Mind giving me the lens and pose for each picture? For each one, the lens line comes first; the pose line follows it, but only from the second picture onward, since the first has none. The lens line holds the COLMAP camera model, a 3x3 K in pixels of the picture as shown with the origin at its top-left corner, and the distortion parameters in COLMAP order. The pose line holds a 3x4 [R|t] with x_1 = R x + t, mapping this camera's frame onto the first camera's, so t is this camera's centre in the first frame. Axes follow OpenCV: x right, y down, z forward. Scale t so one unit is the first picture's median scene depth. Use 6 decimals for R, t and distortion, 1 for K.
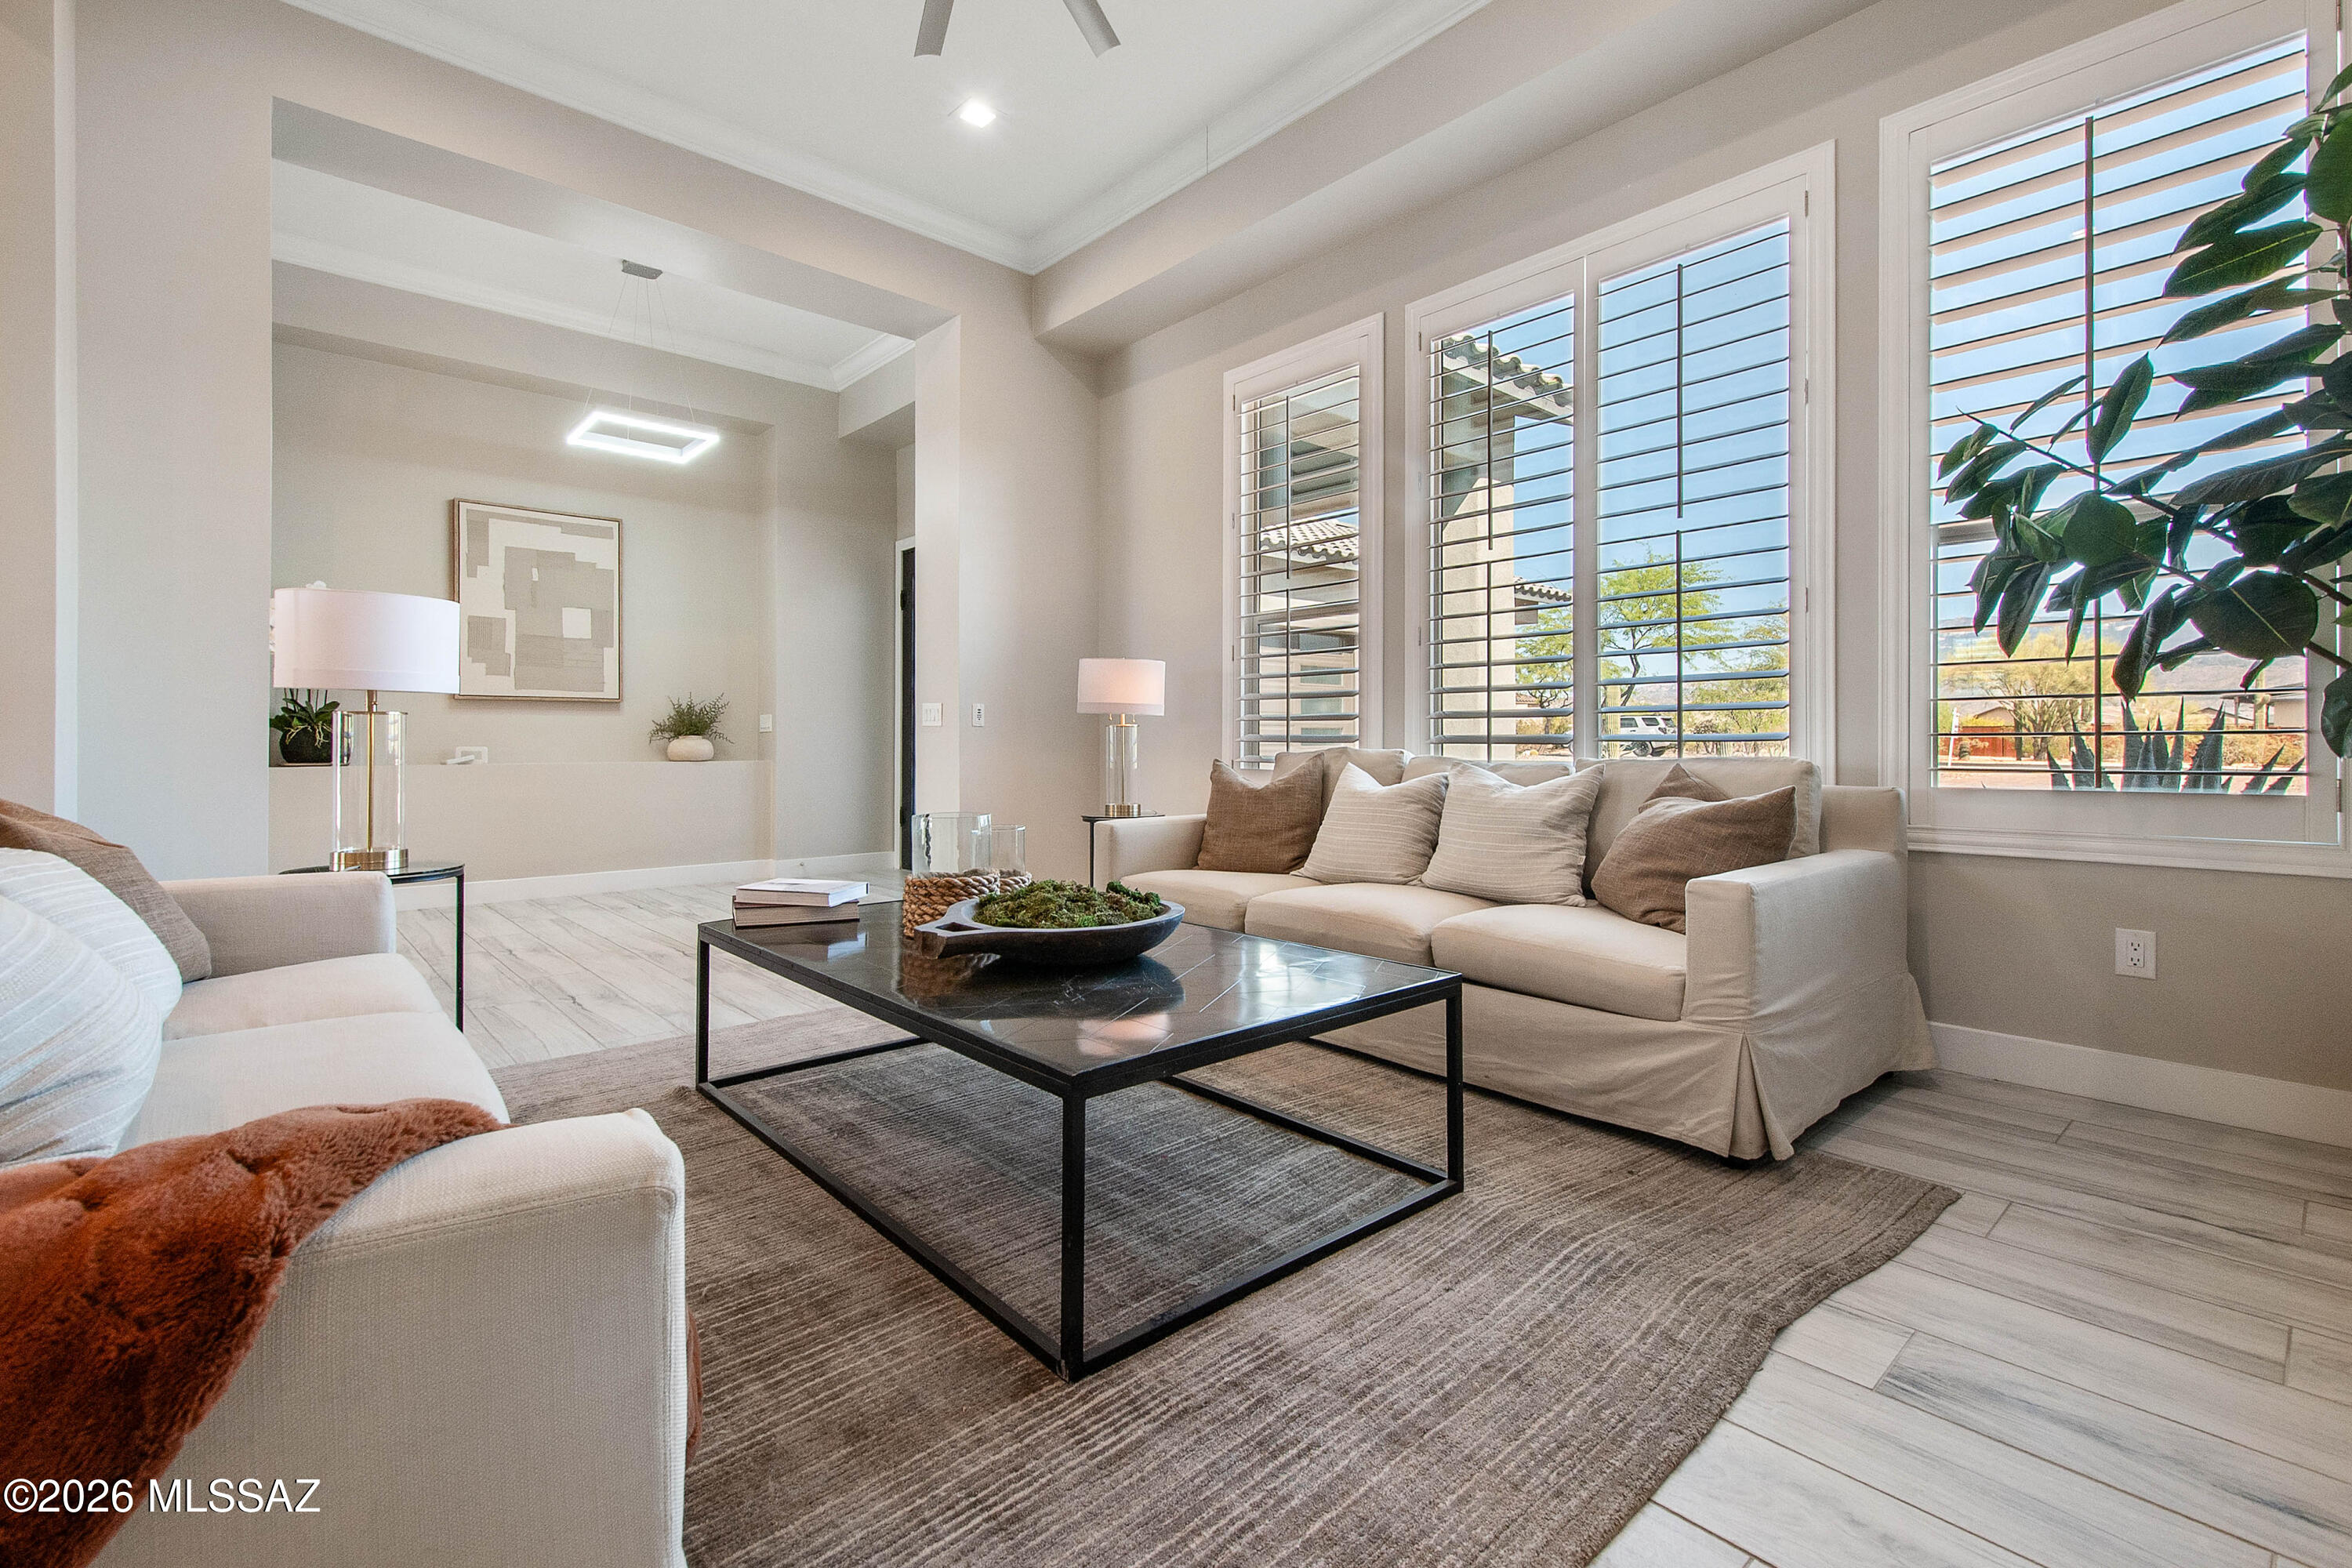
lens RADIAL K [[1035.9, 0, 1152.4], [0, 1035.9, 731.2], [0, 0, 1]] dist [0.011321, -0.000167]
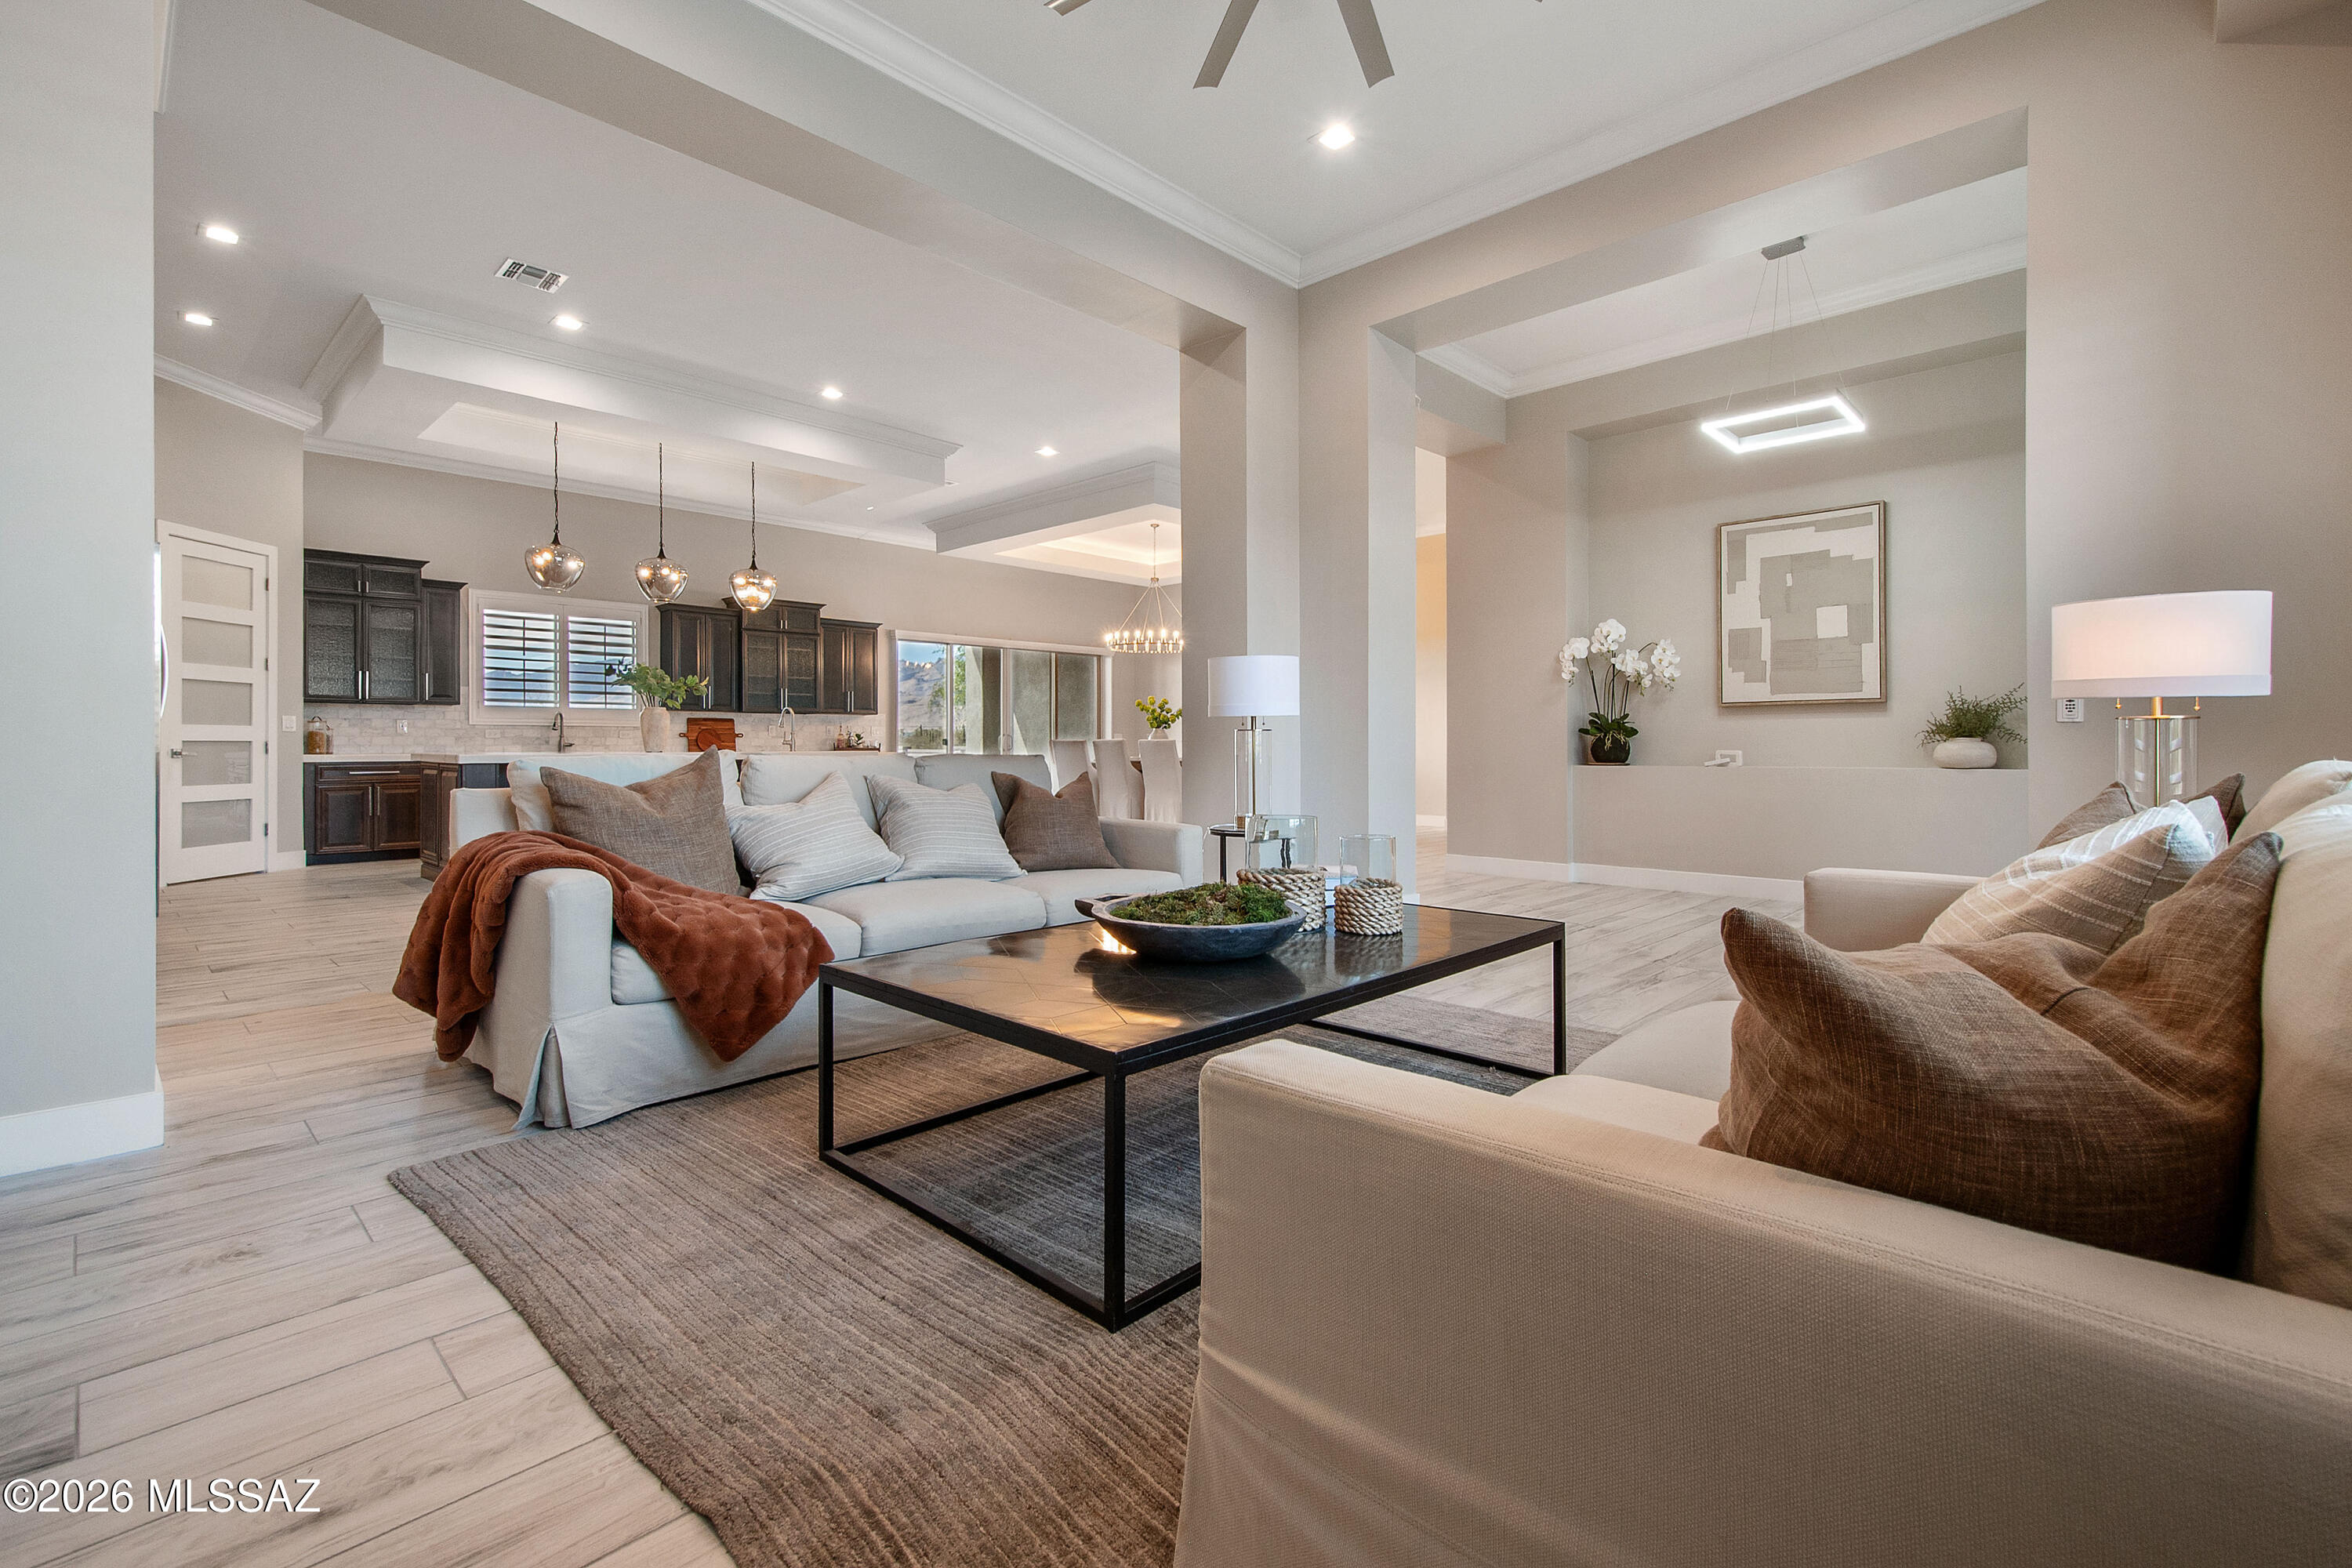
lens RADIAL K [[1035.9, 0, 1196.6], [0, 1035.9, 745.7], [0, 0, 1]] dist [0.011321, -0.000167]
pose [[0.095853, 0.000060, -0.995395, 0.368143], [0.014262, 0.999897, 0.001434, 0.000924], [0.995293, -0.014334, 0.095842, 0.339237]]
